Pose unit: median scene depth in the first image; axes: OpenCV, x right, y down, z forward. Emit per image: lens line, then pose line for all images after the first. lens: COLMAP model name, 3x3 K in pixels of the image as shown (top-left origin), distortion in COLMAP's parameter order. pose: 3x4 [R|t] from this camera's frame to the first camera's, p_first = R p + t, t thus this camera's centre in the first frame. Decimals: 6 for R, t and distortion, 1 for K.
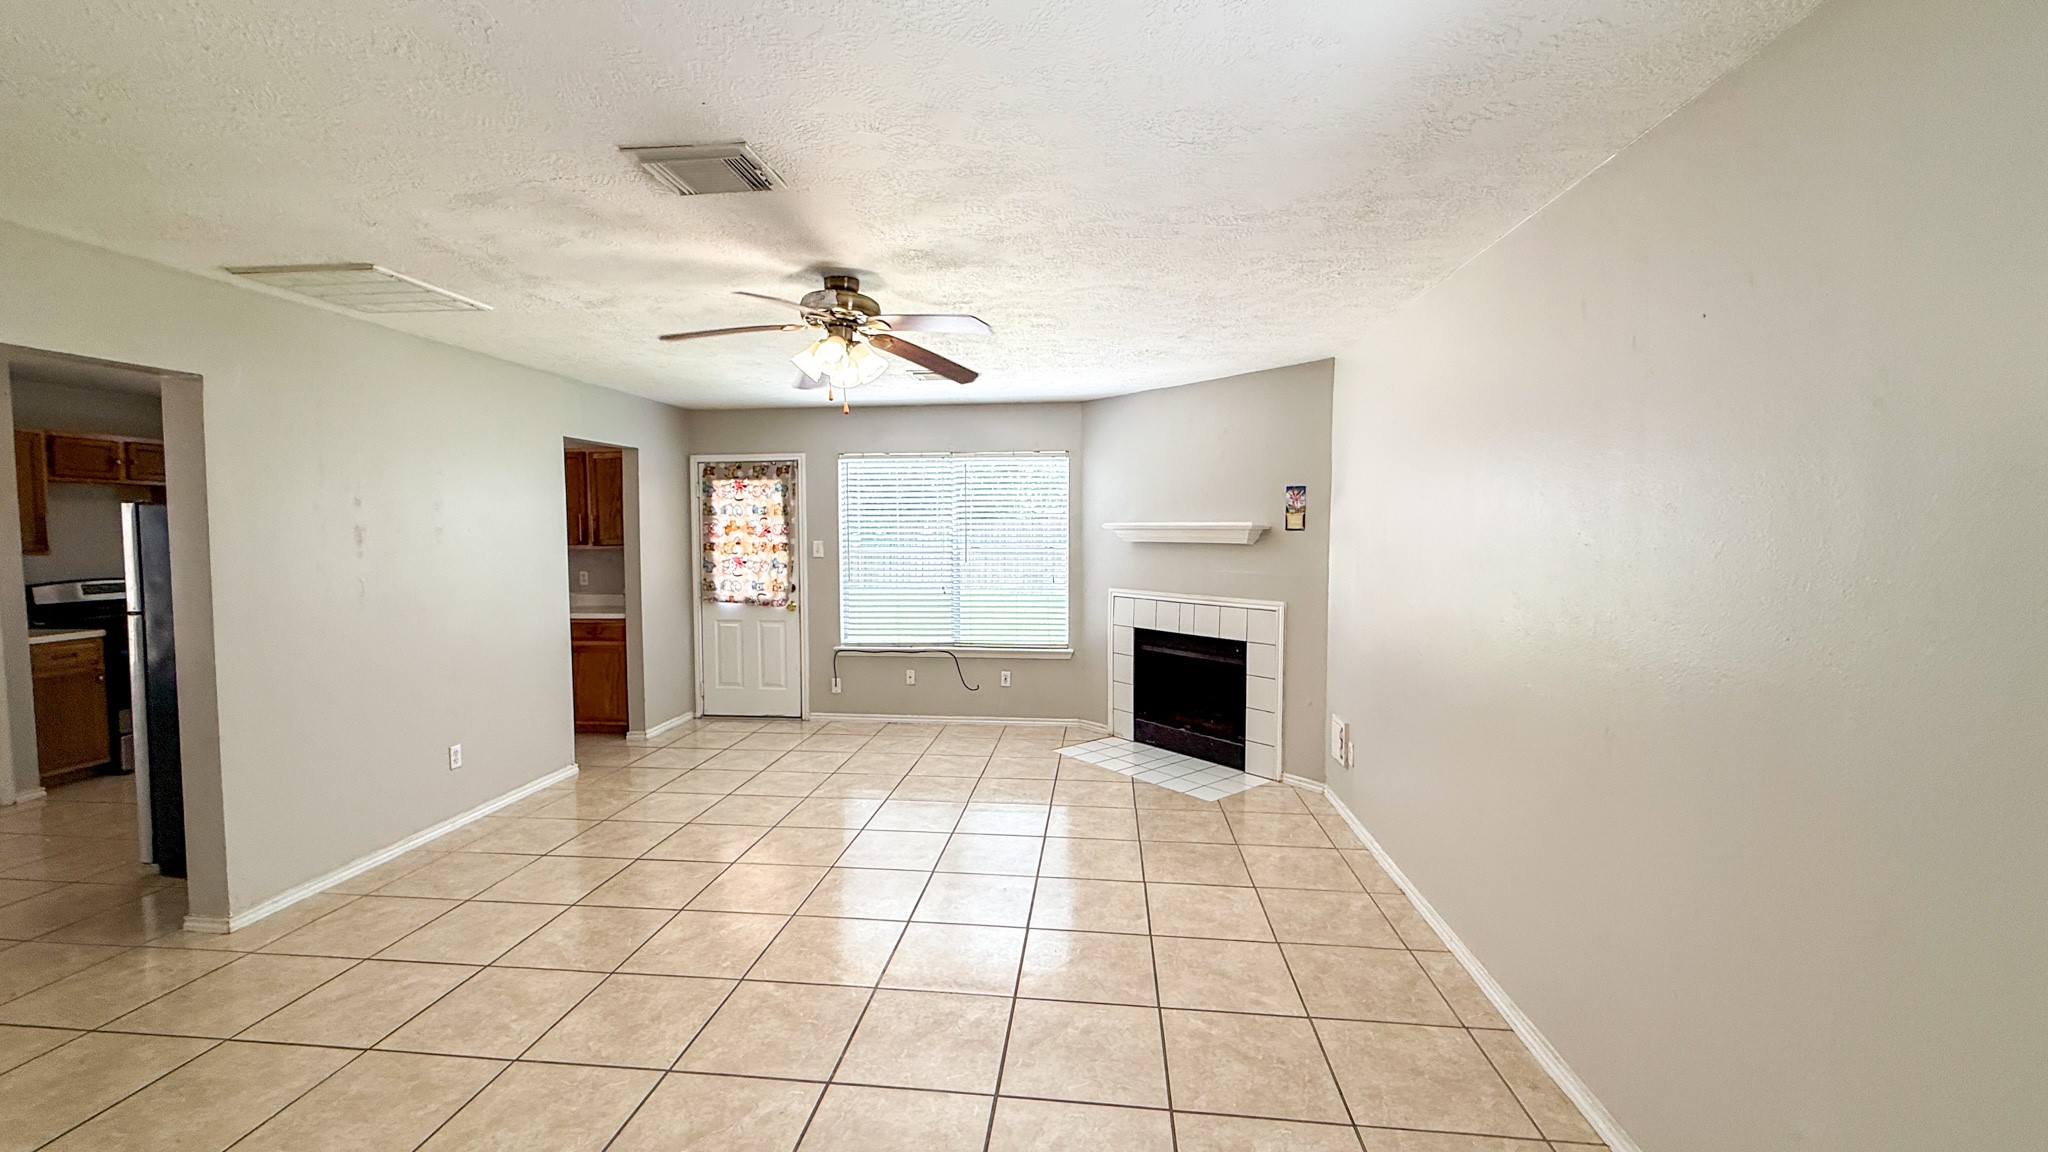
lens RADIAL K [[817.7, 0, 1015.7], [0, 817.7, 572.7], [0, 0, 1]] dist [0.000587, -0.000330]
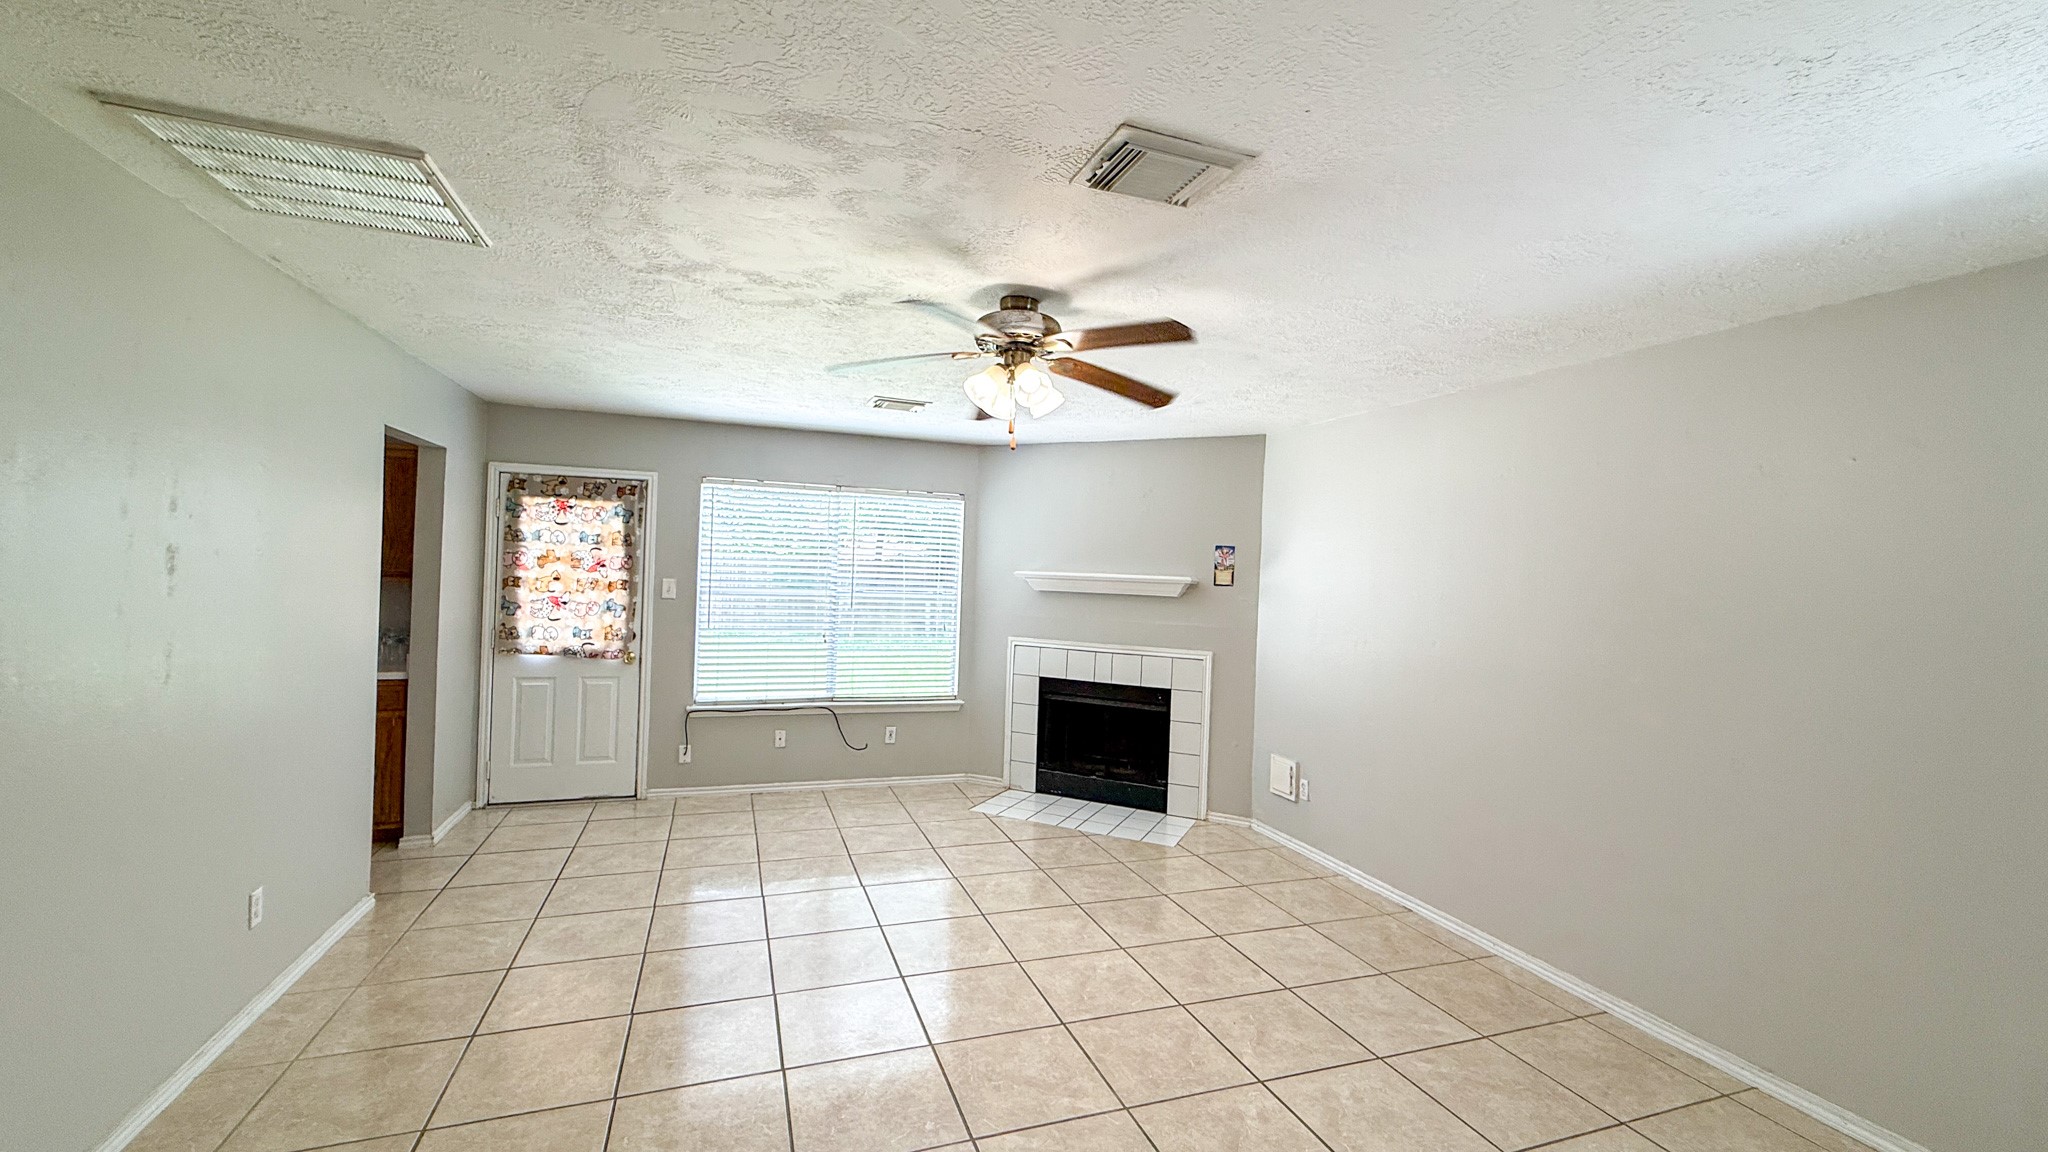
lens RADIAL K [[817.7, 0, 1015.6], [0, 817.7, 572.9], [0, 0, 1]] dist [0.000587, -0.000330]
pose [[0.899800, 0.034182, 0.434962, -0.314153], [-0.013735, 0.998651, -0.050066, -0.008952], [-0.436087, 0.039075, 0.899056, 0.111975]]
